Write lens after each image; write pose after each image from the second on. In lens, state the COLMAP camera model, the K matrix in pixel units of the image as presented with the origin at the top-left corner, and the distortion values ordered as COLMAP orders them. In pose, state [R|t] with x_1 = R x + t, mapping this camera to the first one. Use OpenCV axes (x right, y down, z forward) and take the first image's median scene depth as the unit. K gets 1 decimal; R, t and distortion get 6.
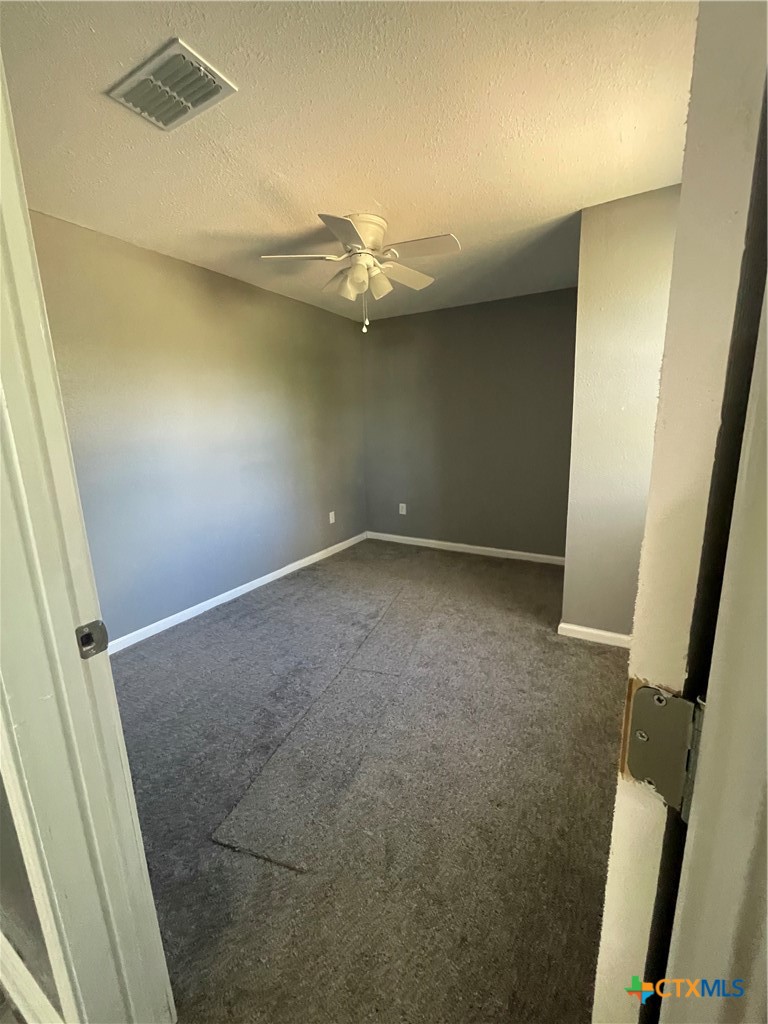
lens RADIAL K [[416.3, 0, 384.3], [0, 416.3, 511.3], [0, 0, 1]] dist [-0.010700, 0.002348]
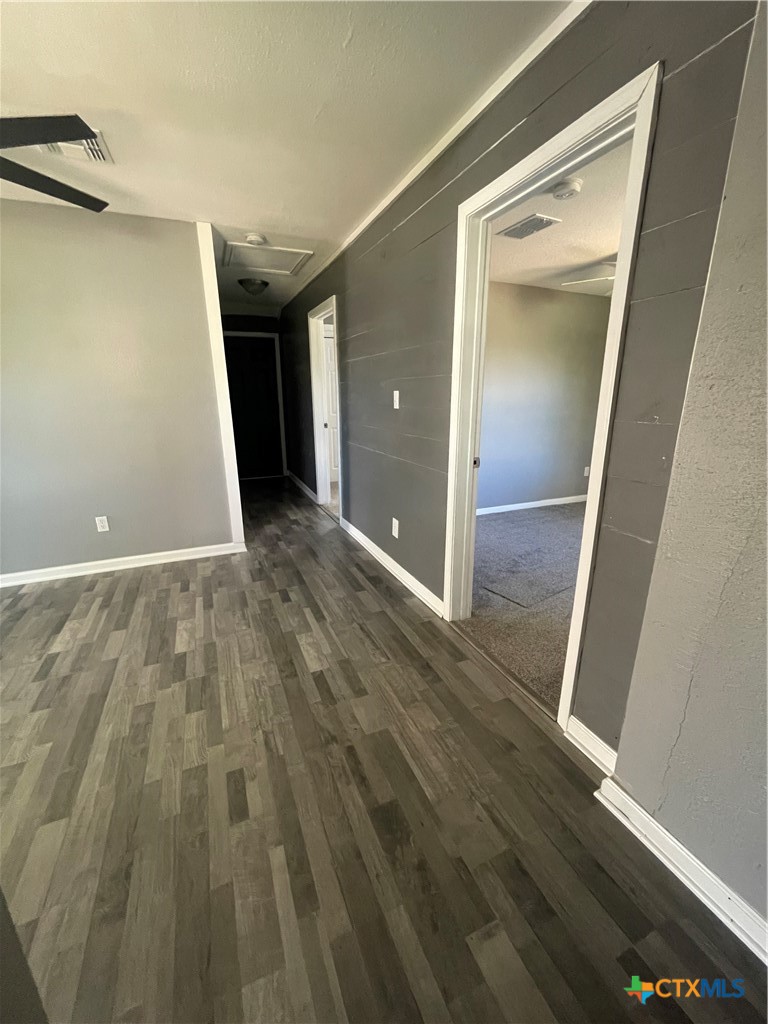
lens RADIAL K [[416.3, 0, 381.2], [0, 416.3, 509.9], [0, 0, 1]] dist [-0.010700, 0.002348]
pose [[0.804853, 0.185227, -0.563829, 0.182255], [-0.142860, 0.982579, 0.118864, 0.127865], [0.576024, -0.015119, 0.817293, -0.655557]]
